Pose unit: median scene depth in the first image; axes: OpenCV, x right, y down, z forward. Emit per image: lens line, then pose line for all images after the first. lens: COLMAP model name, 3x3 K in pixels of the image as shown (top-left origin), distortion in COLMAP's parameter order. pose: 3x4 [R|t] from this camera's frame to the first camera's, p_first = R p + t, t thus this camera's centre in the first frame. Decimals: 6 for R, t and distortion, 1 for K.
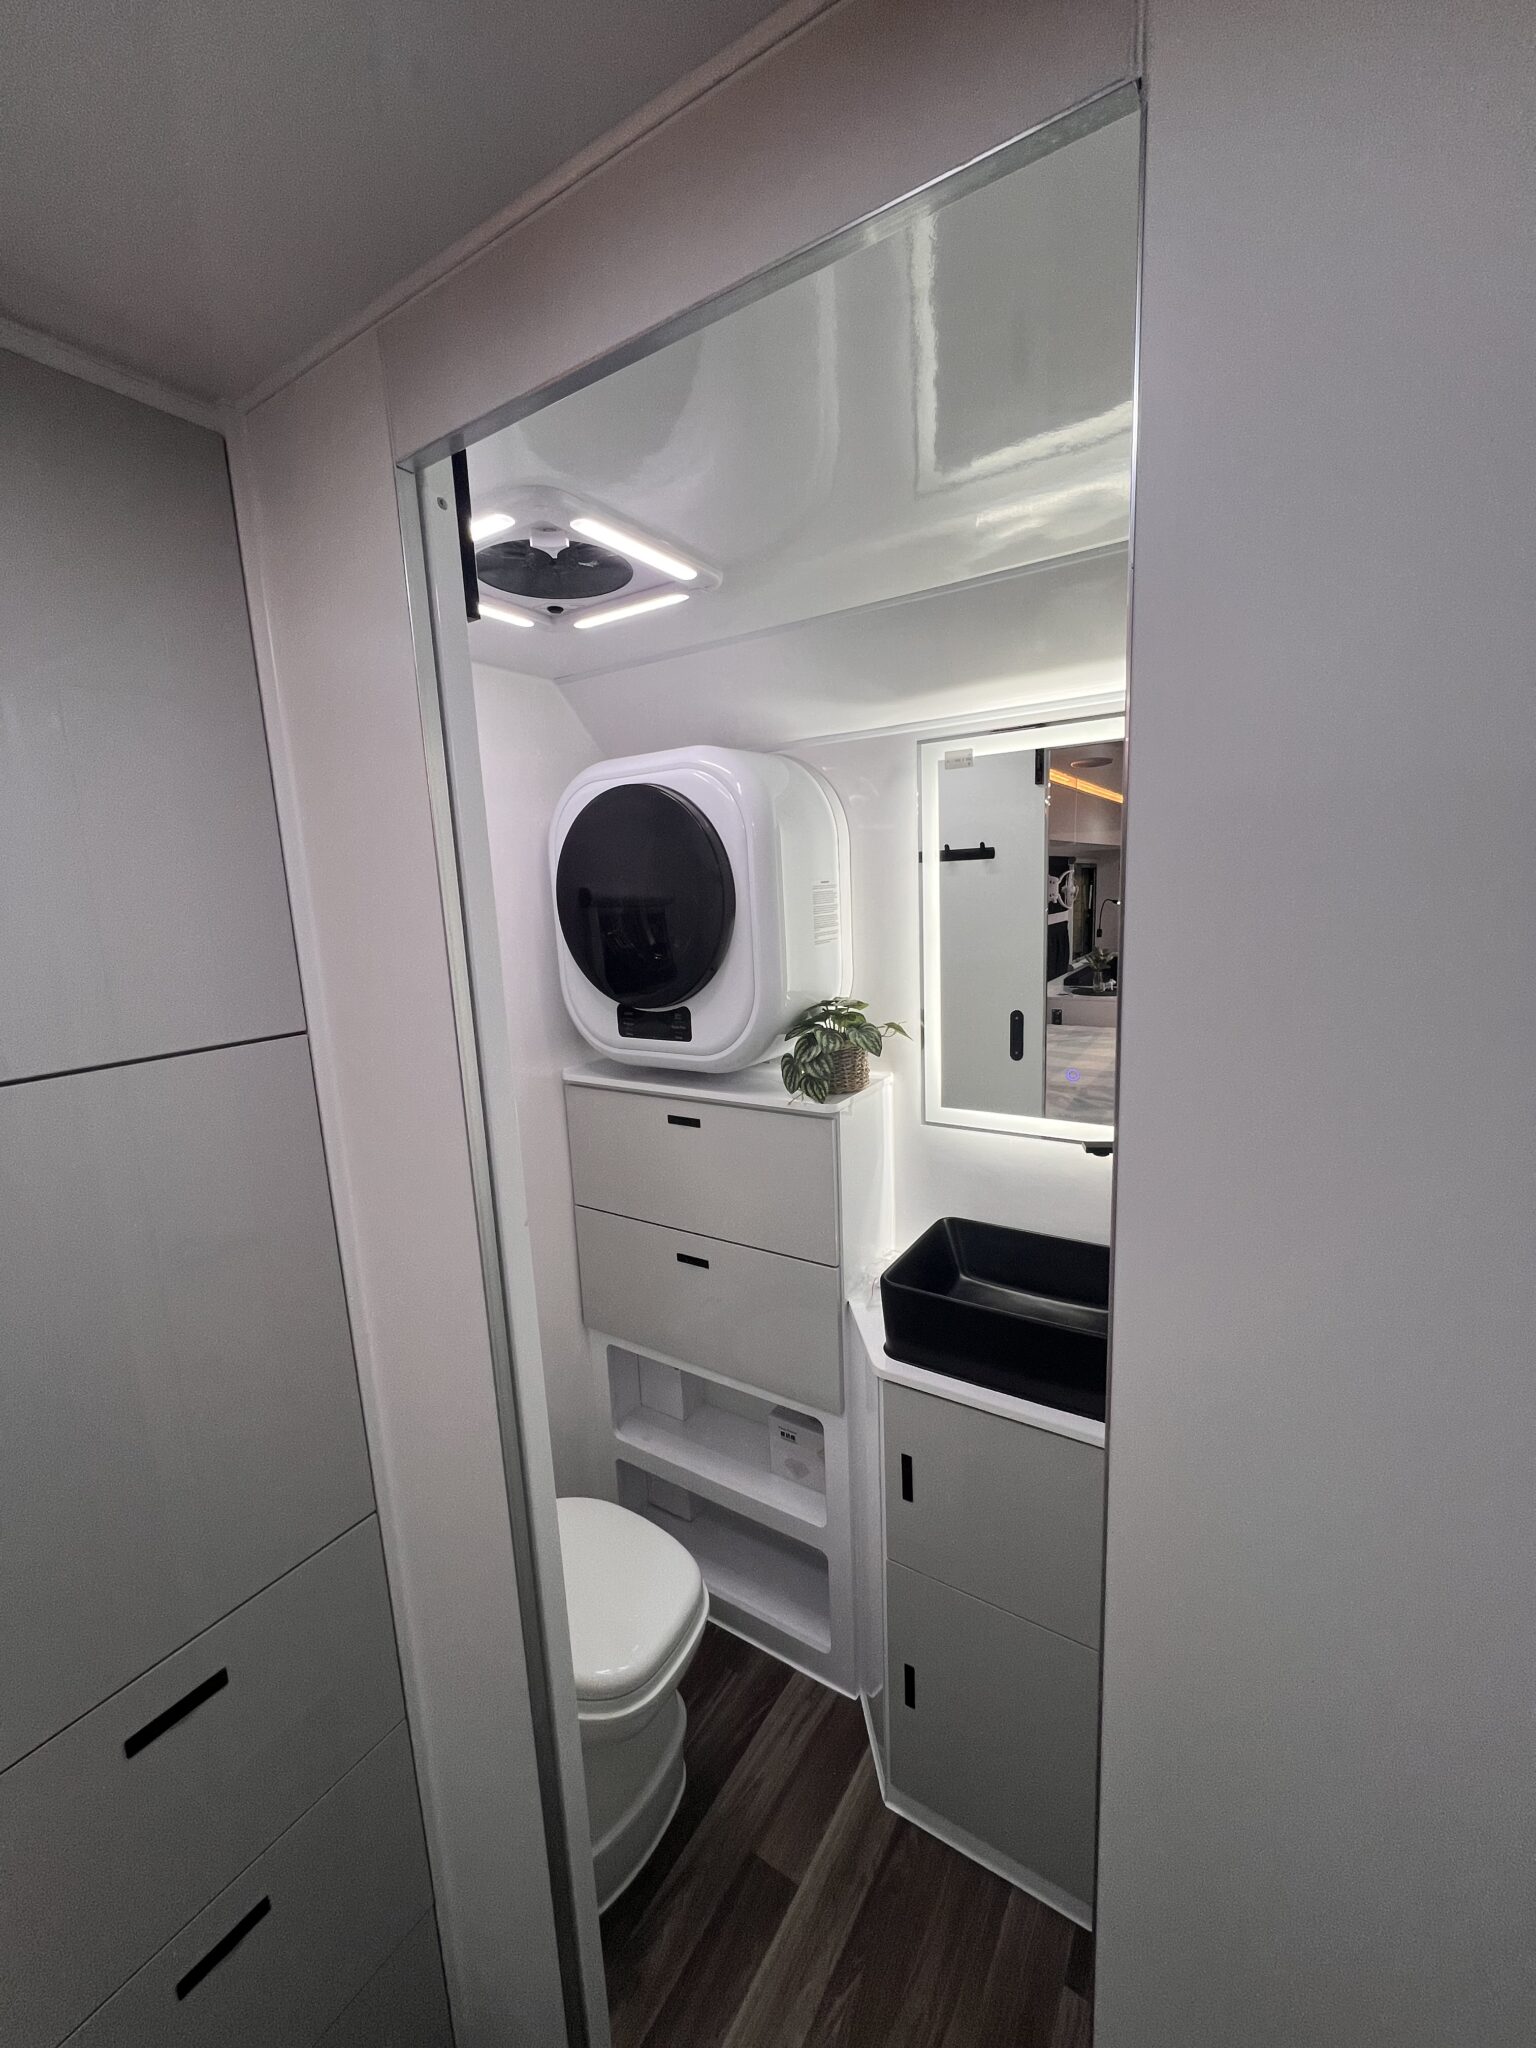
lens RADIAL K [[816.6, 0, 767.0], [0, 816.6, 1029.4], [0, 0, 1]] dist [-0.003810, 0.000698]
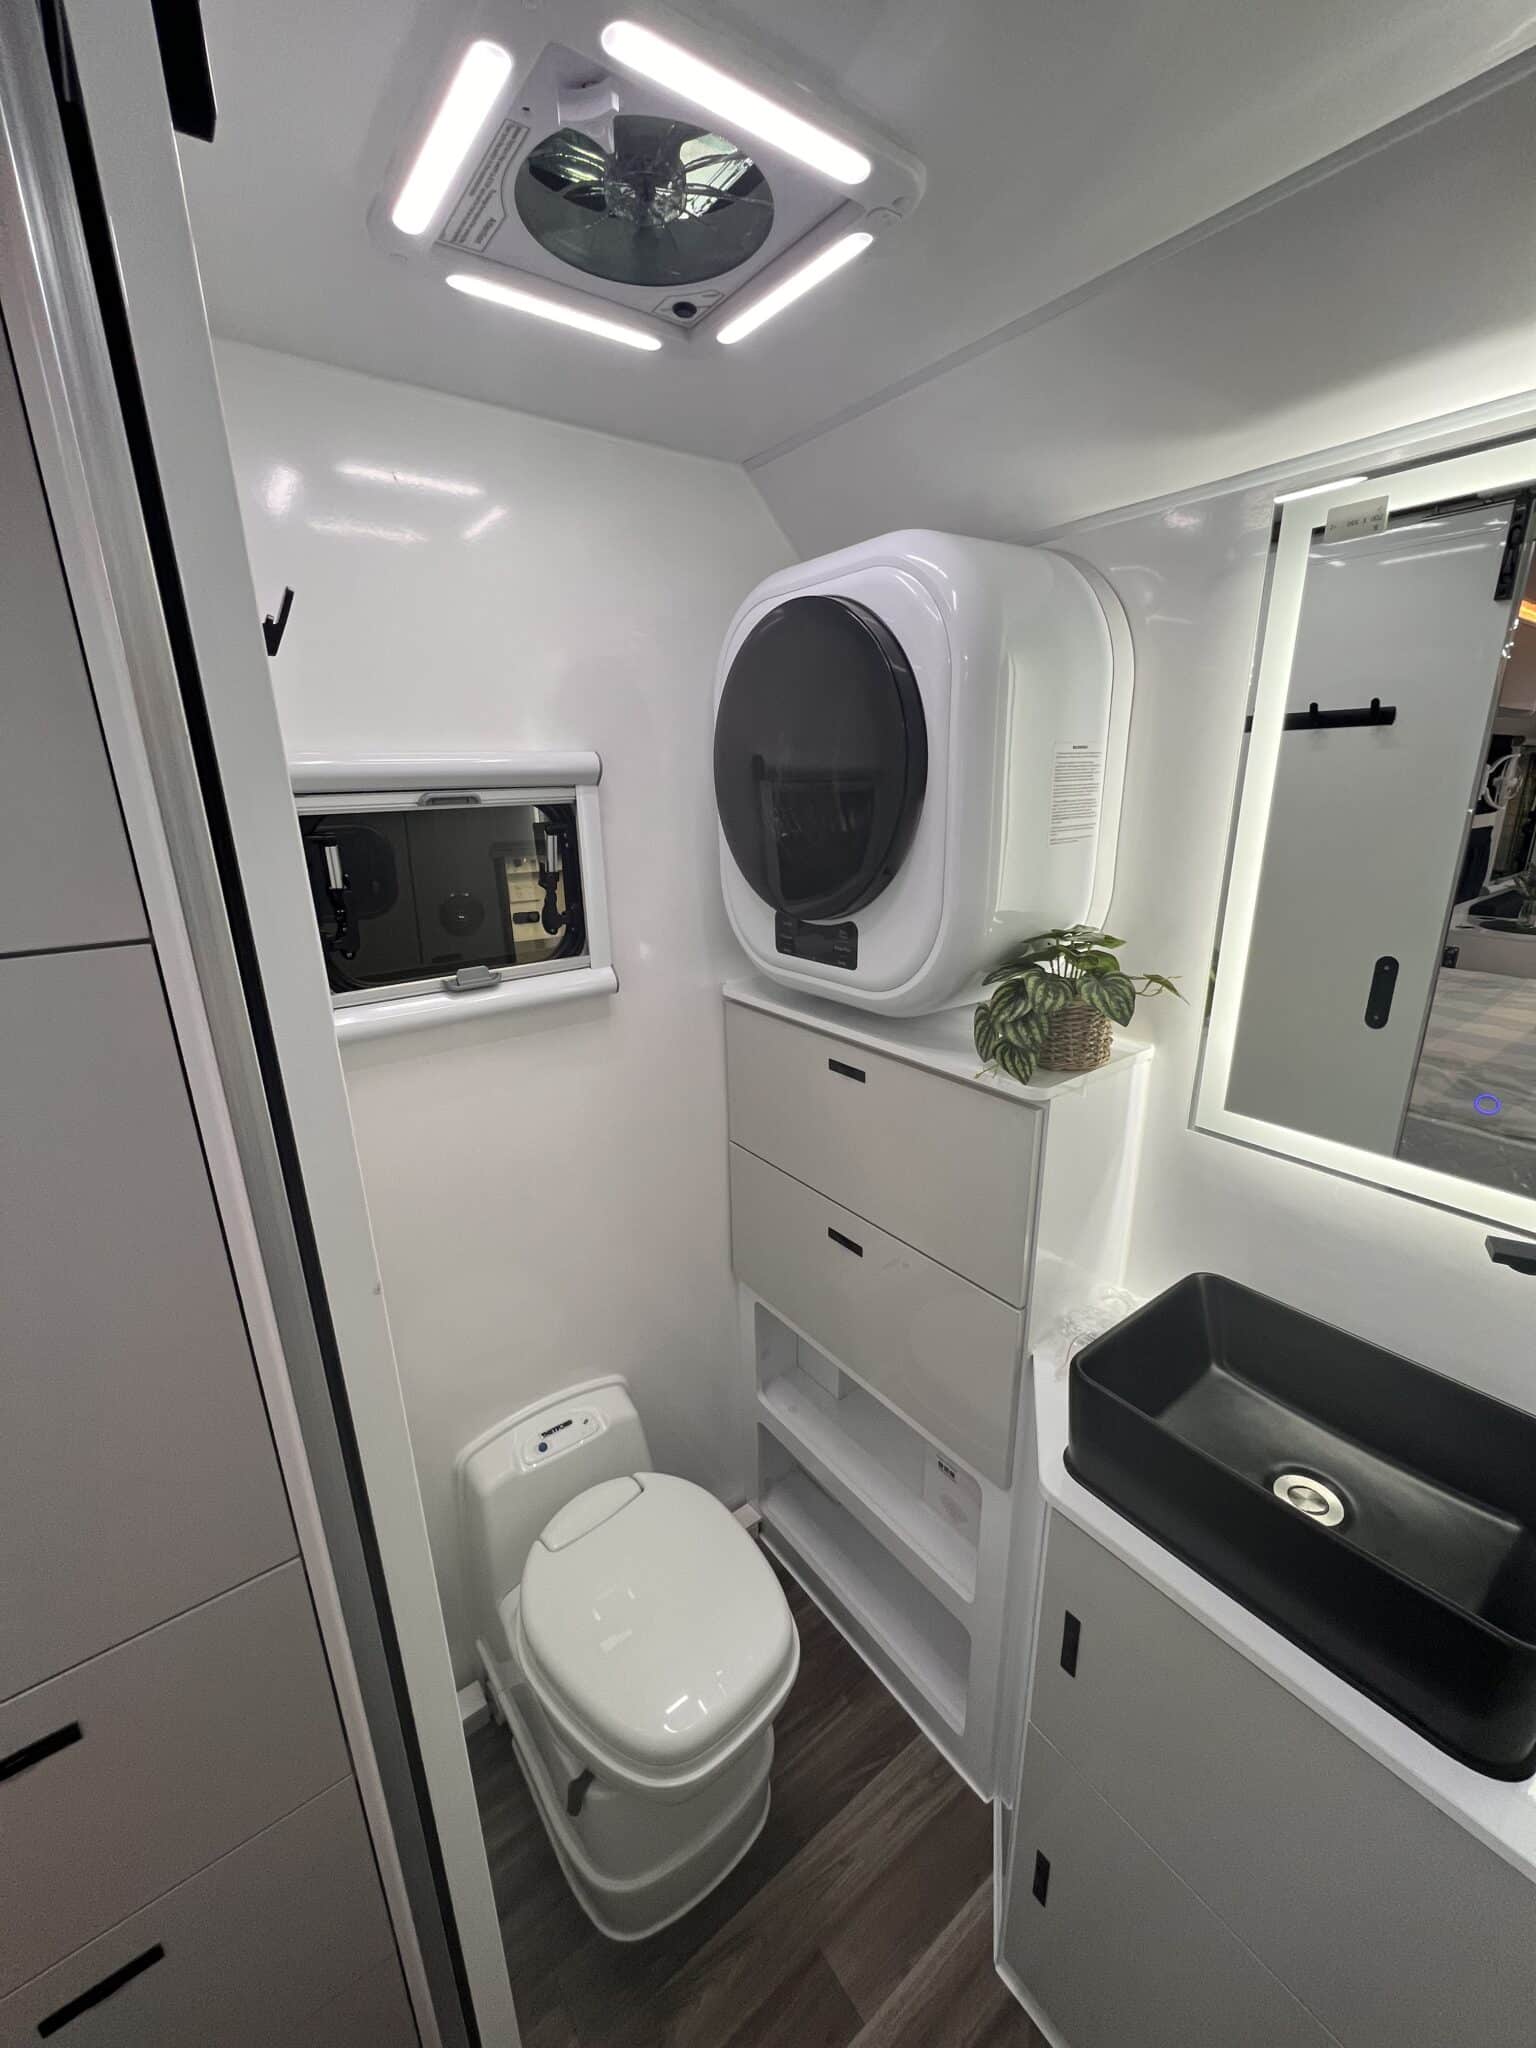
lens RADIAL K [[816.6, 0, 770.7], [0, 816.6, 1029.0], [0, 0, 1]] dist [-0.003810, 0.000698]
pose [[0.937130, 0.126197, -0.325364, 0.081289], [-0.081146, 0.985571, 0.148544, -0.036241], [0.339415, -0.112803, 0.933849, 0.288979]]
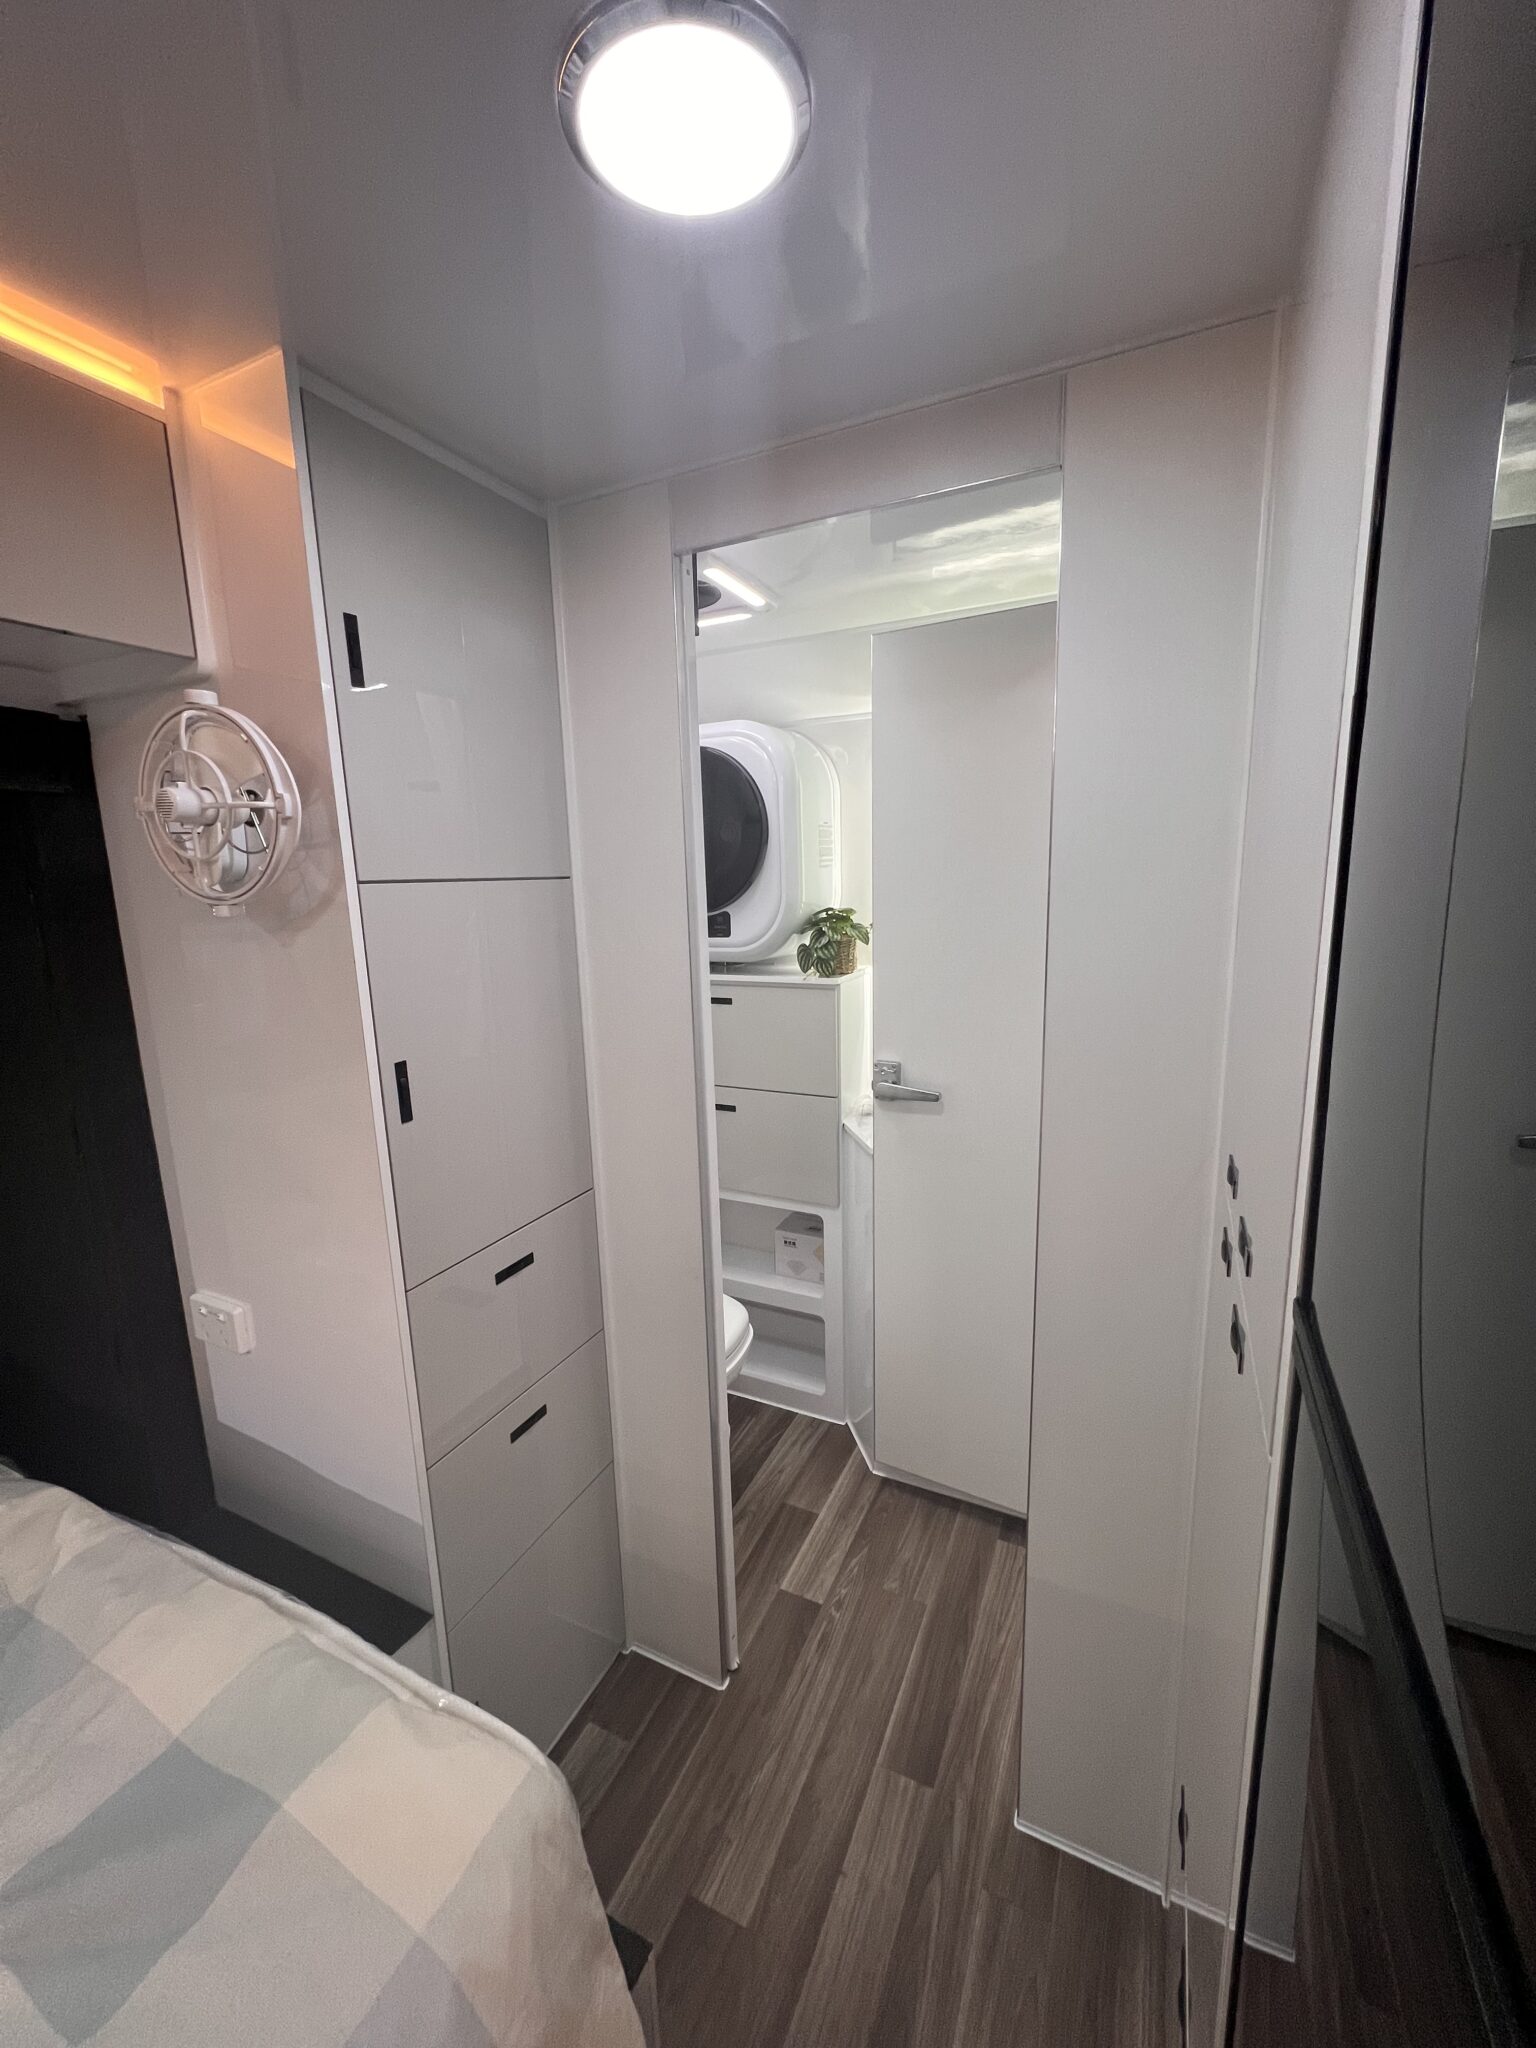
lens RADIAL K [[816.6, 0, 766.7], [0, 816.6, 1034.6], [0, 0, 1]] dist [-0.003810, 0.000698]
pose [[0.993130, -0.005611, 0.116885, -0.195559], [0.003971, 0.999890, 0.014260, 0.161108], [-0.116952, -0.013698, 0.993043, -0.374315]]
